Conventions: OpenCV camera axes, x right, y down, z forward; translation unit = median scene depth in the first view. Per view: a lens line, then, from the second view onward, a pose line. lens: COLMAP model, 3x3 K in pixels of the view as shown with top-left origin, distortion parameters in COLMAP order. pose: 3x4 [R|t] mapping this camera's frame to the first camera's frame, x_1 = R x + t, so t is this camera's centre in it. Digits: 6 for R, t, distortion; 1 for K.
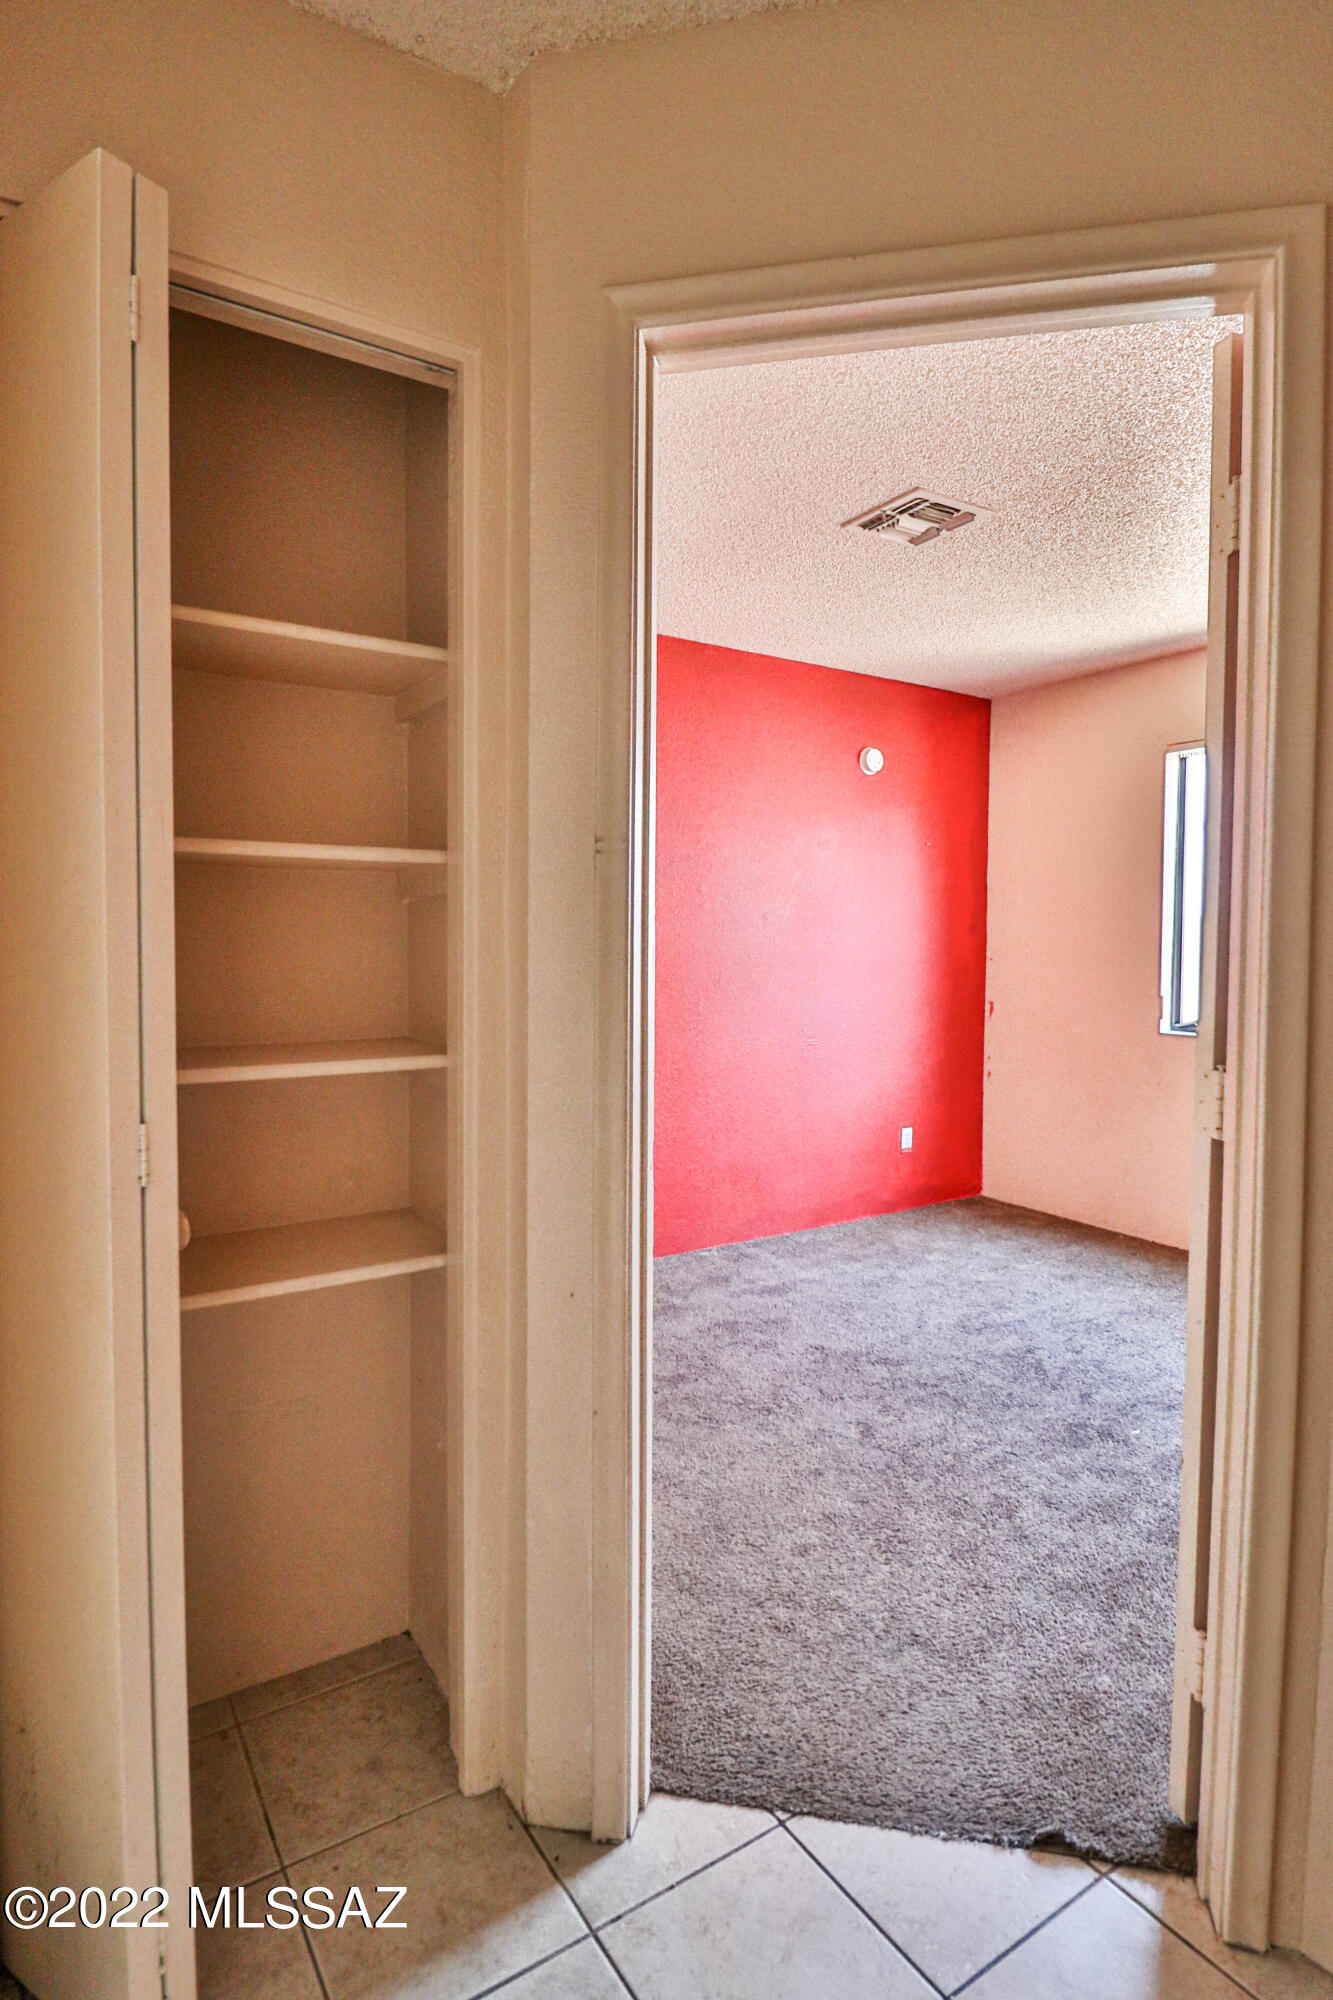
lens RADIAL K [[1035.8, 0, 661.6], [0, 1035.8, 984.5], [0, 0, 1]] dist [0.002698, -0.015338]
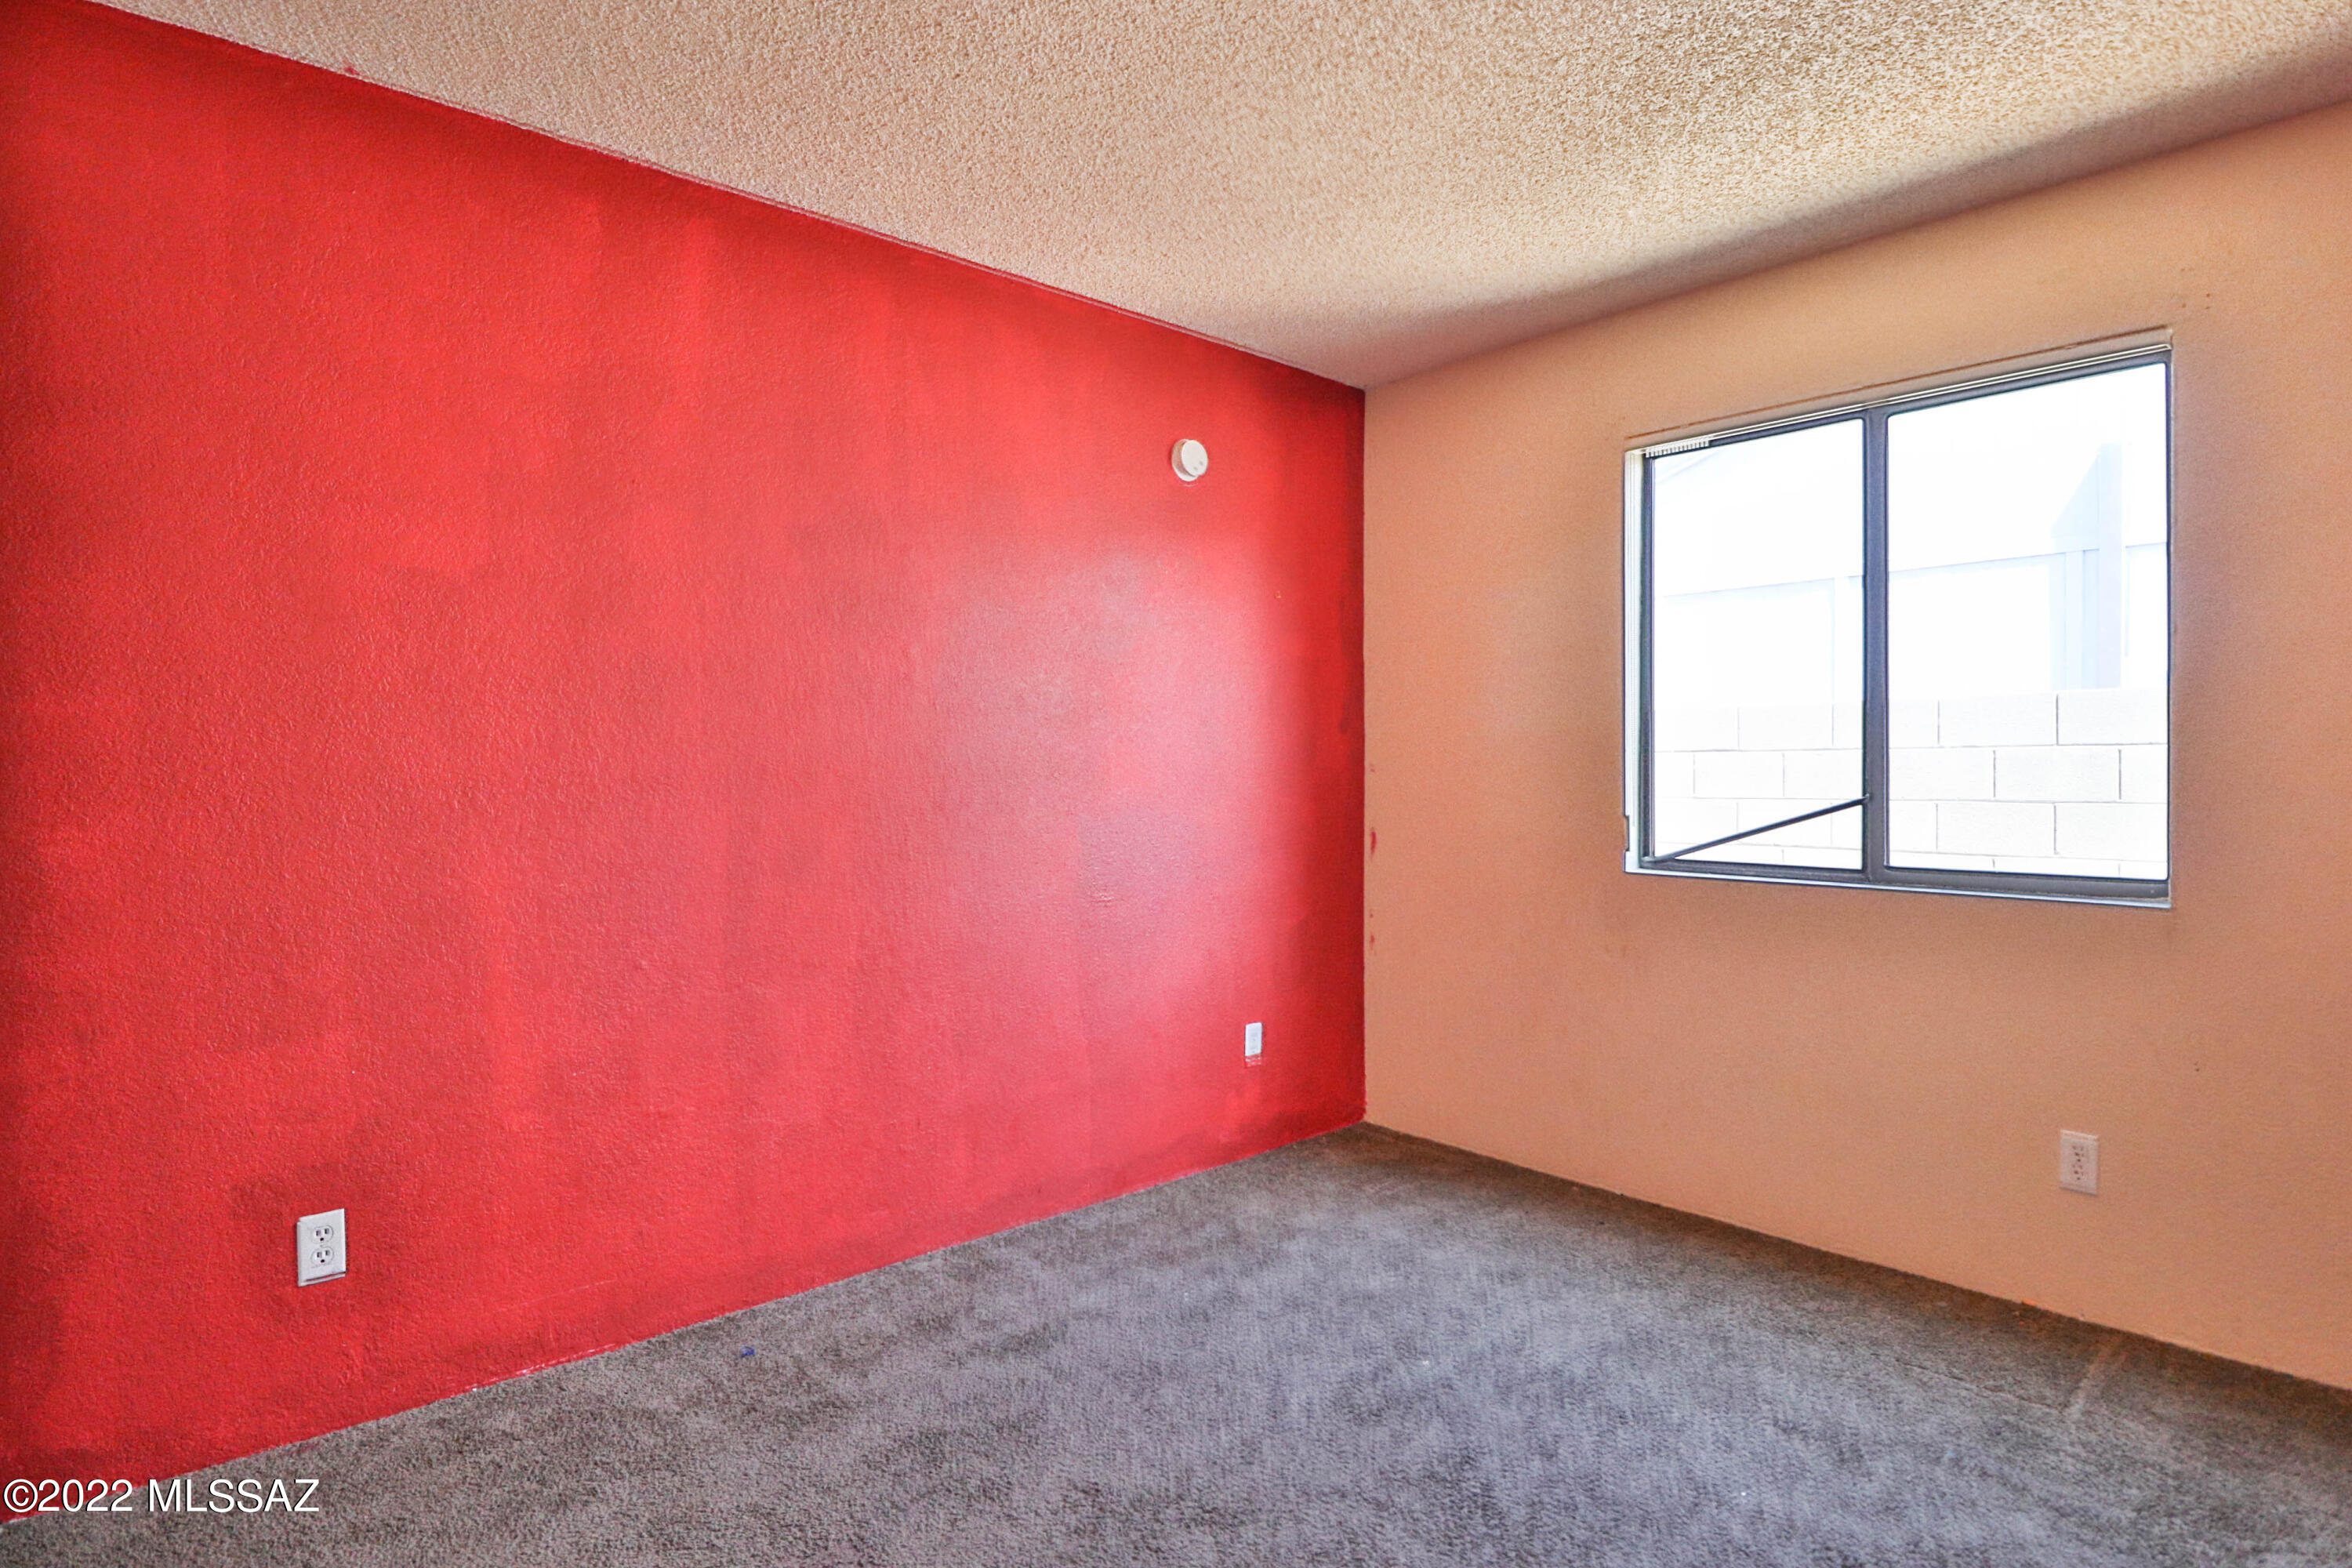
lens RADIAL K [[1218.1, 0, 1159.9], [0, 1218.1, 776.8], [0, 0, 1]] dist [0.002698, -0.015338]
pose [[0.988788, -0.008968, 0.149053, 0.078164], [0.013923, 0.999383, -0.032231, 0.005617], [-0.148672, 0.033945, 0.988304, 0.292785]]
